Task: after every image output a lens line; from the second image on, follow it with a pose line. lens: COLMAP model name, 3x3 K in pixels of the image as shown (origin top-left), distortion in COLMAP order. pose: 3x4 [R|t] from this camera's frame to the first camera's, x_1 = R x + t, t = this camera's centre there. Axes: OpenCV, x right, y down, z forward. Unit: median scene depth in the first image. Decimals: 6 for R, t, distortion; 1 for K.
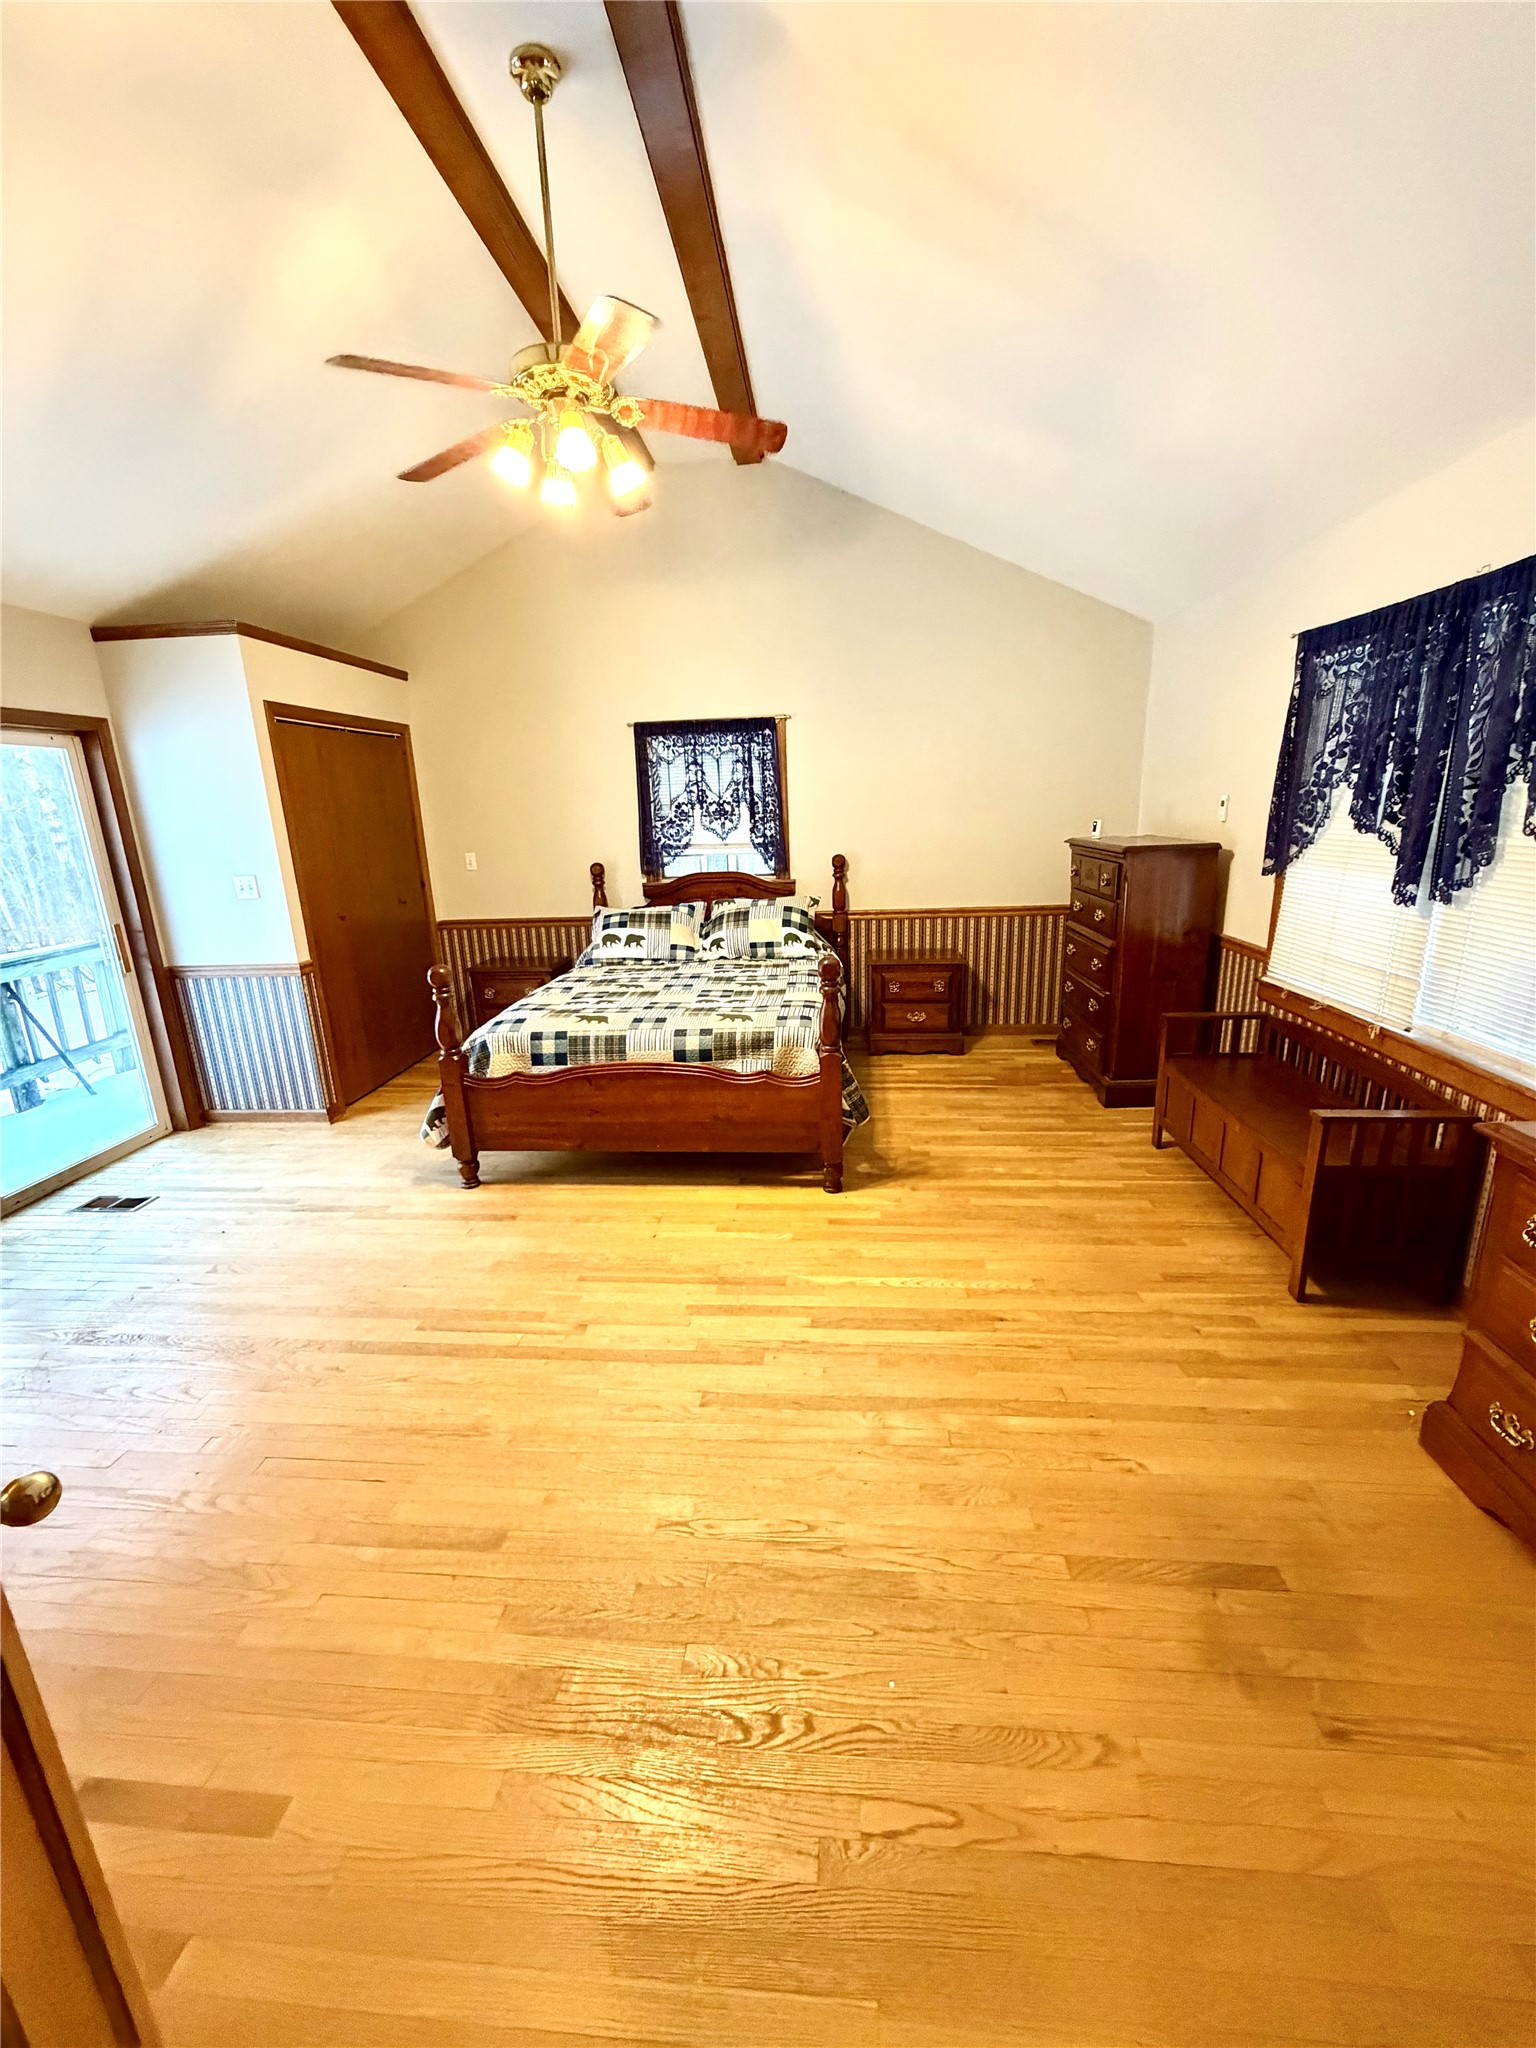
lens RADIAL K [[816.2, 0, 771.3], [0, 816.2, 1022.1], [0, 0, 1]] dist [-0.001344, 0.000588]
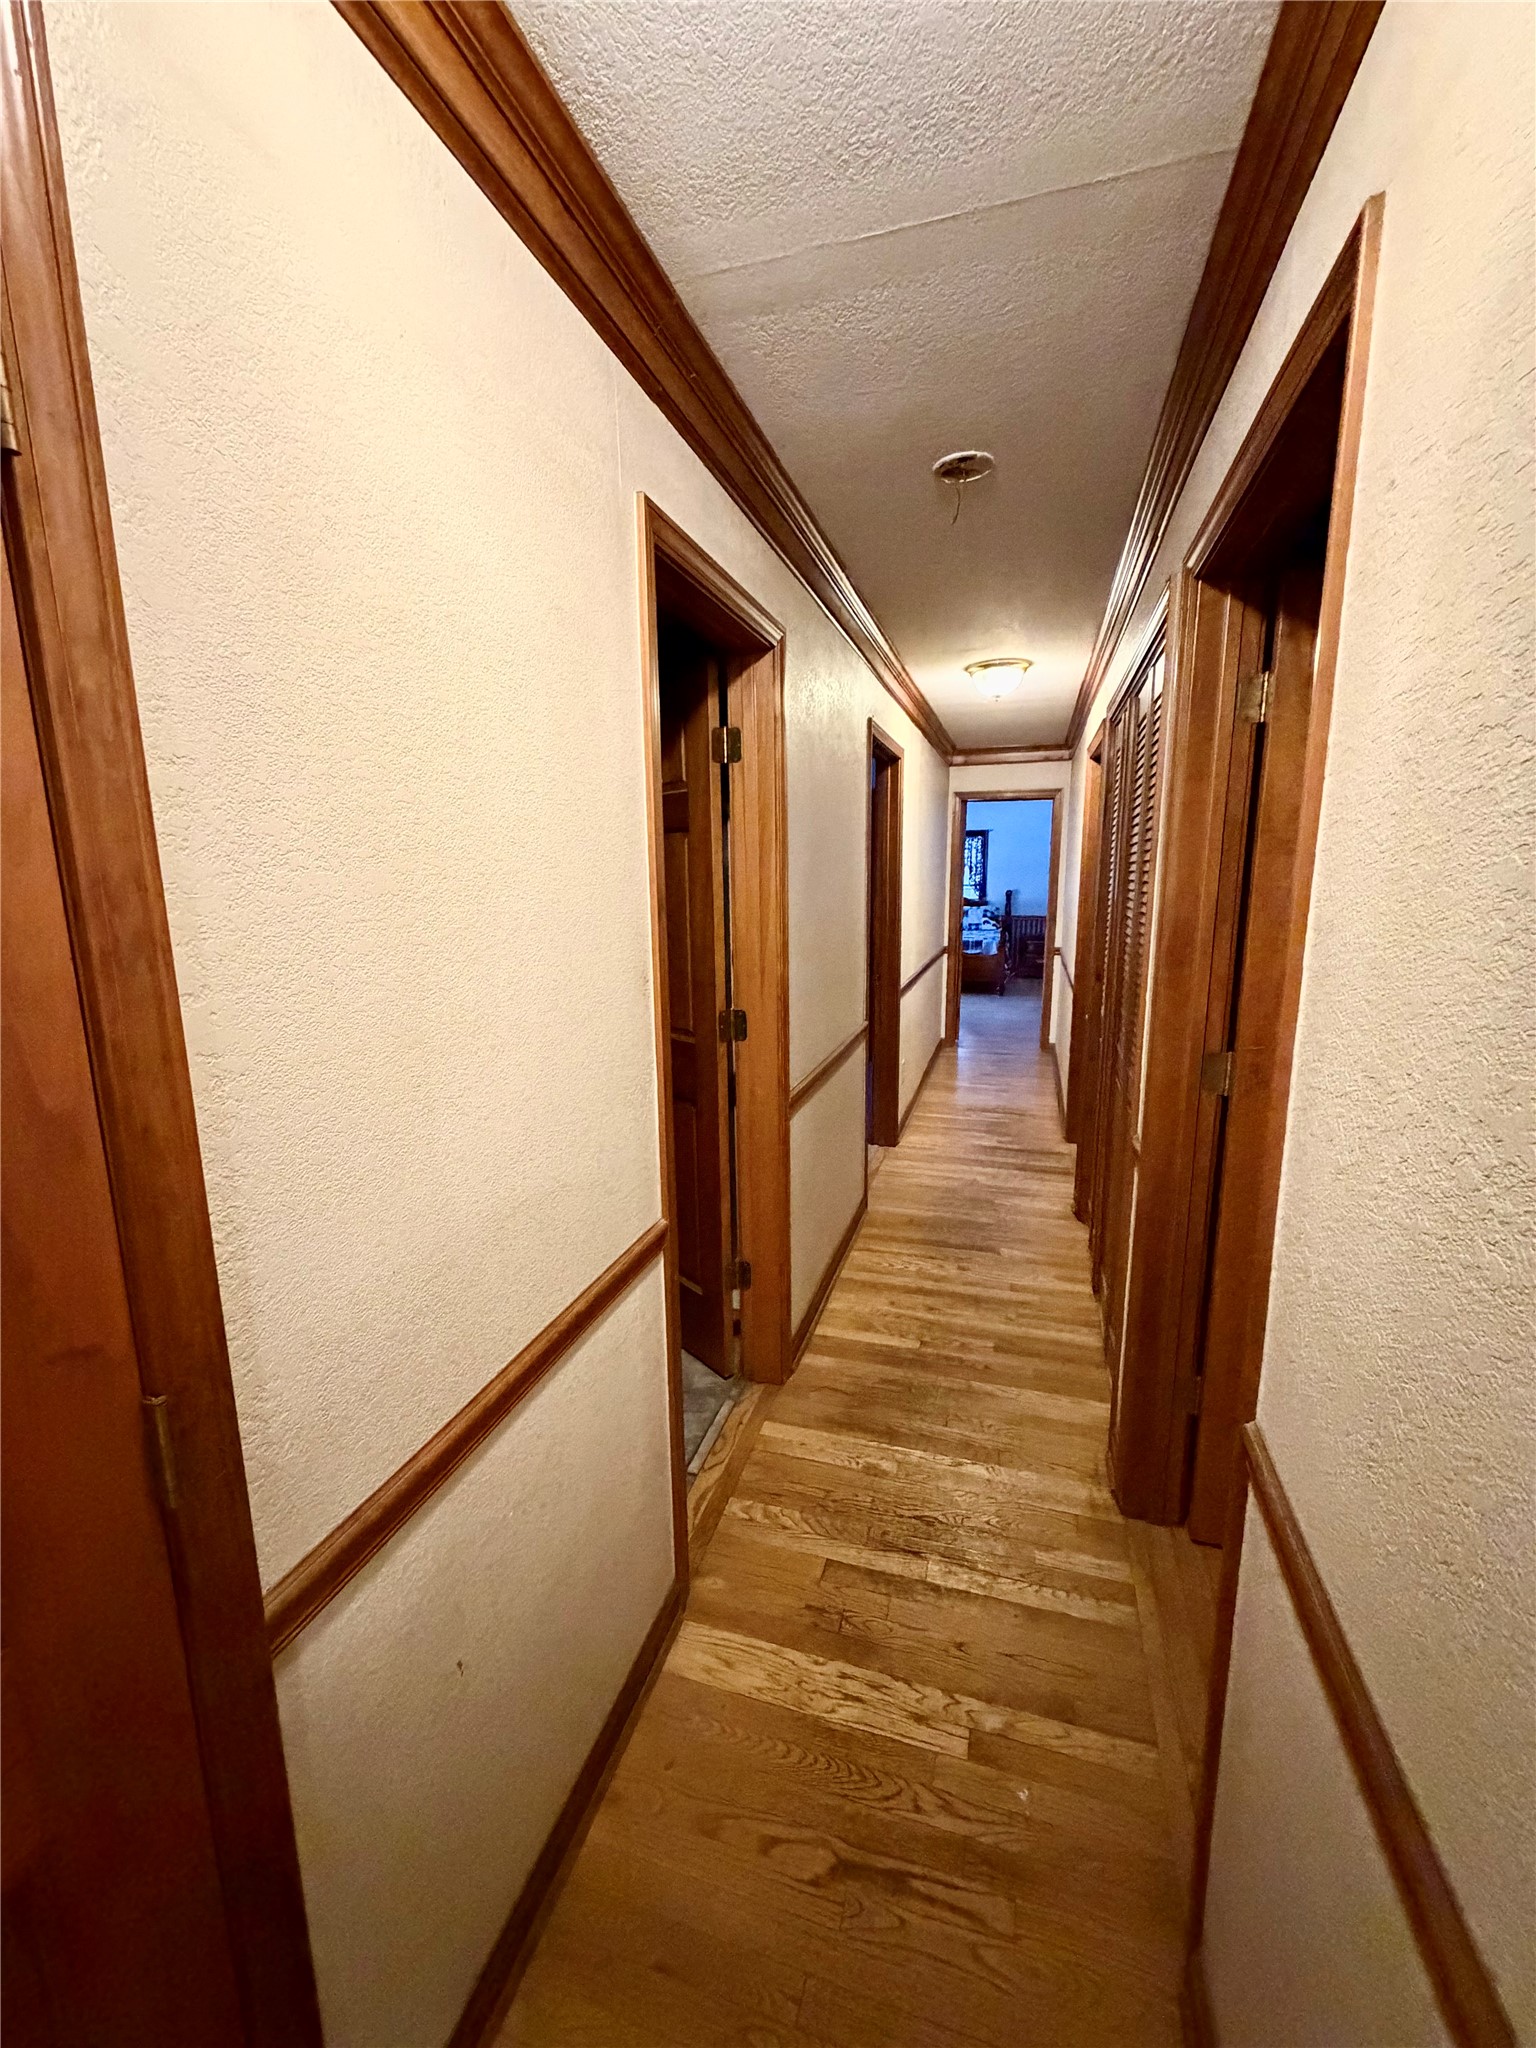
lens RADIAL K [[816.2, 0, 766.6], [0, 816.2, 1021.5], [0, 0, 1]] dist [-0.001344, 0.000588]
pose [[0.977429, 0.059751, -0.202641, -0.139671], [-0.075007, 0.994831, -0.068456, 0.539852], [0.197503, 0.082110, 0.976857, -1.954783]]
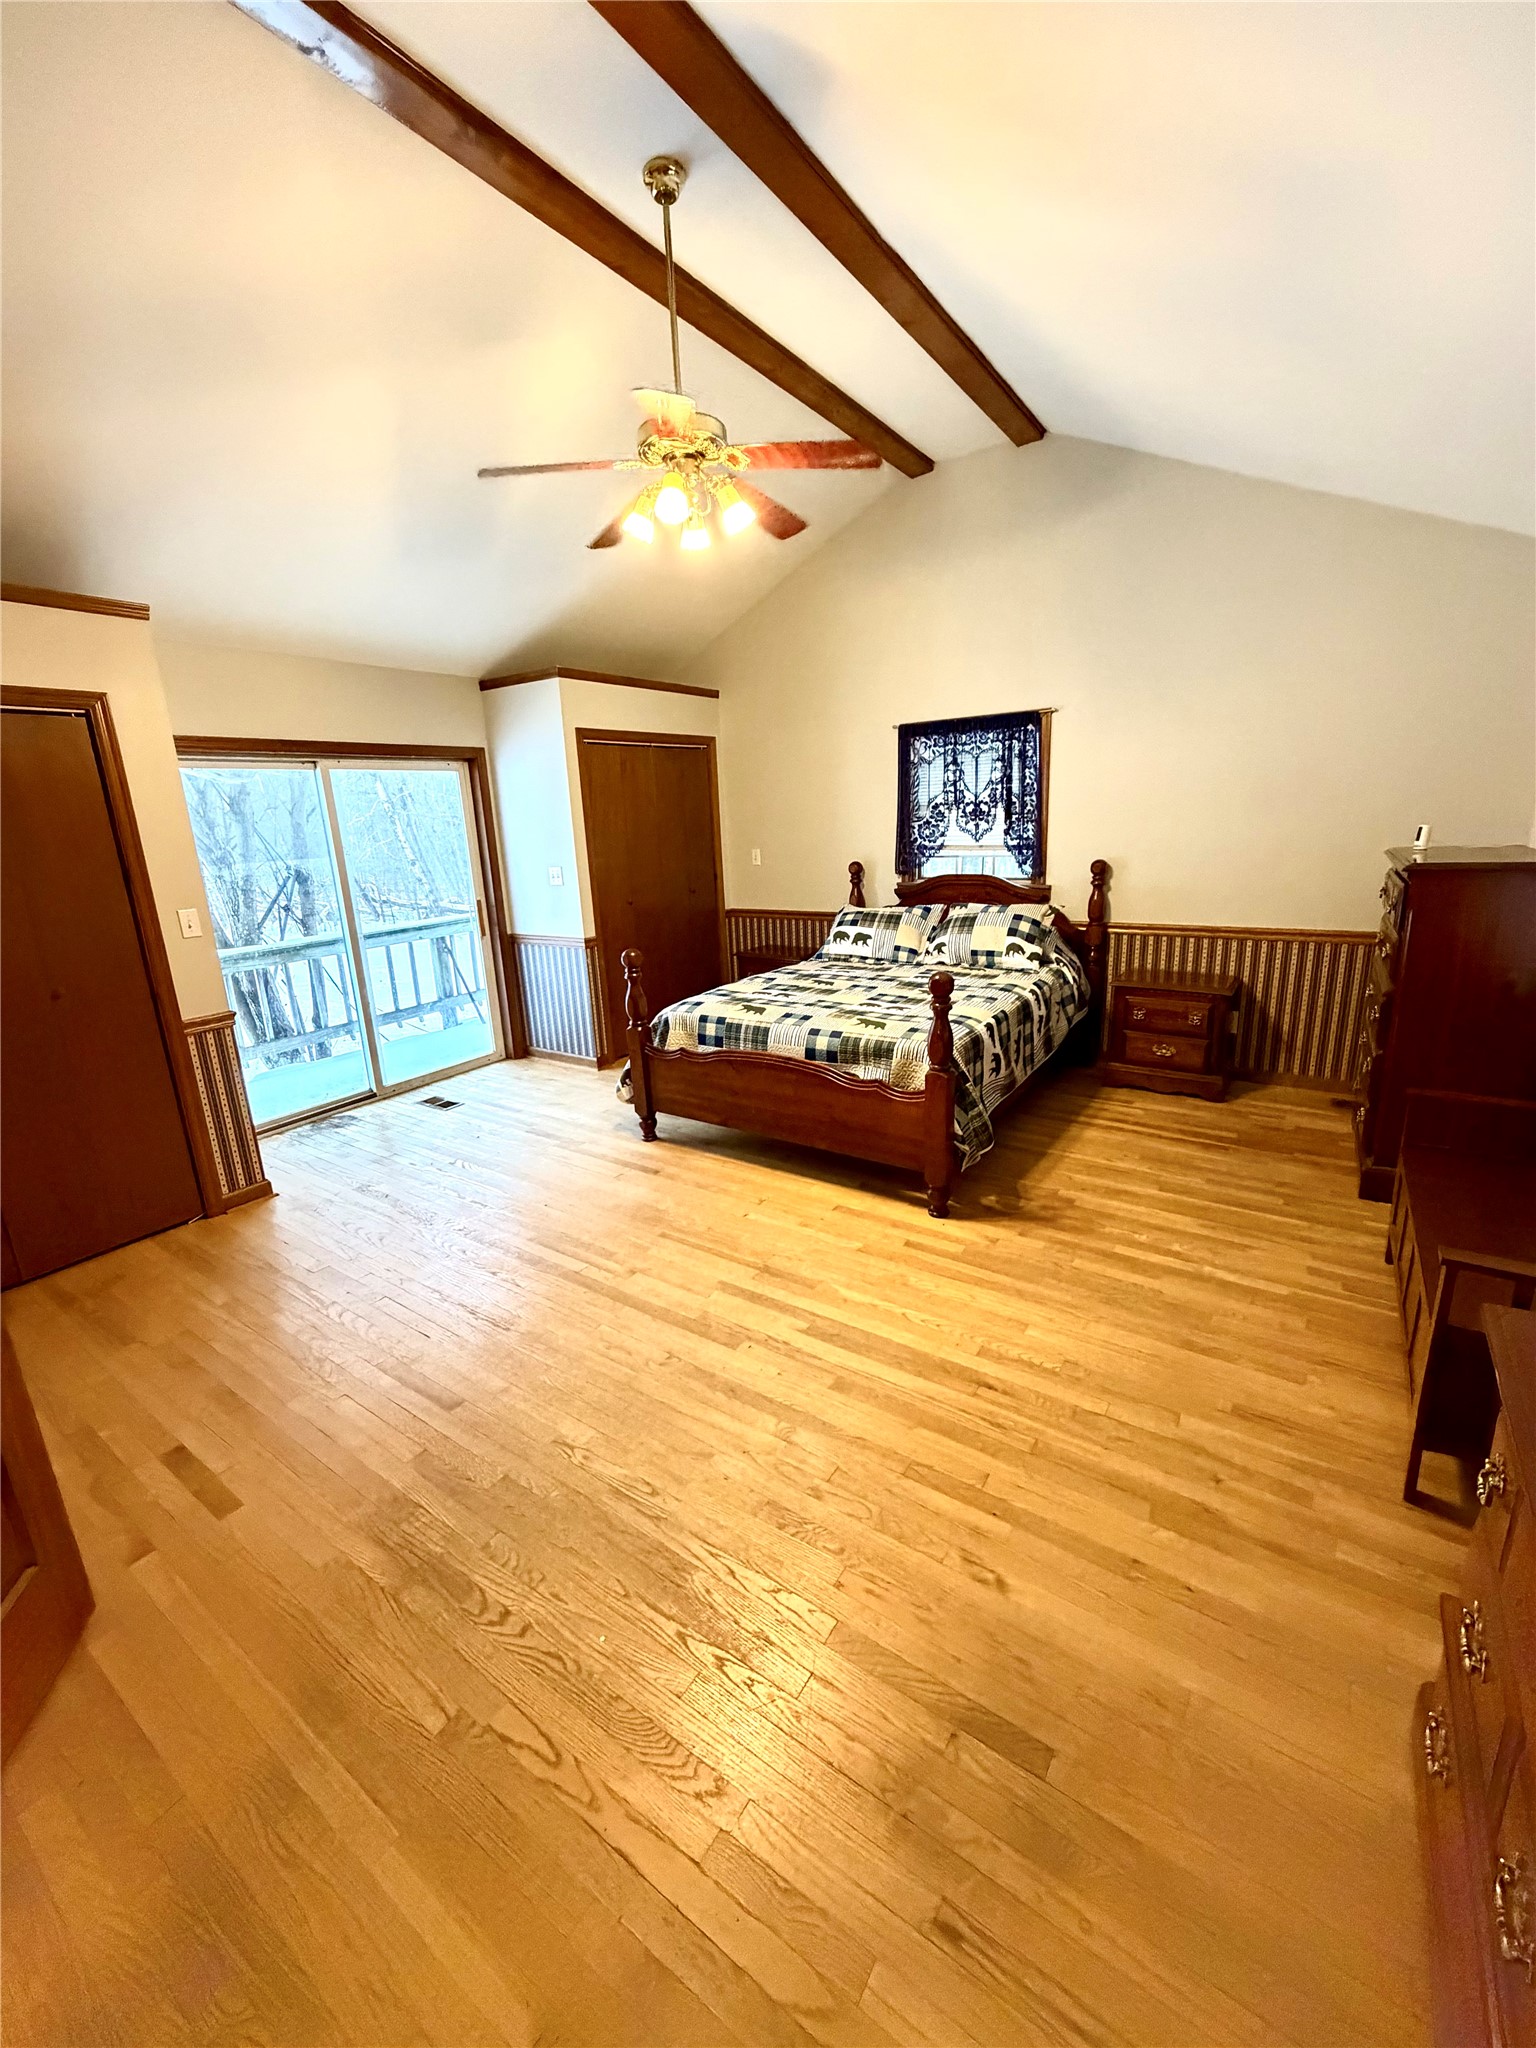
lens RADIAL K [[816.2, 0, 762.8], [0, 816.2, 1022.2], [0, 0, 1]] dist [-0.001344, 0.000588]
pose [[0.868579, 0.120586, -0.480656, 0.314268], [-0.114524, 0.992530, 0.042052, -0.033563], [0.482136, 0.018522, 0.875900, 0.052794]]
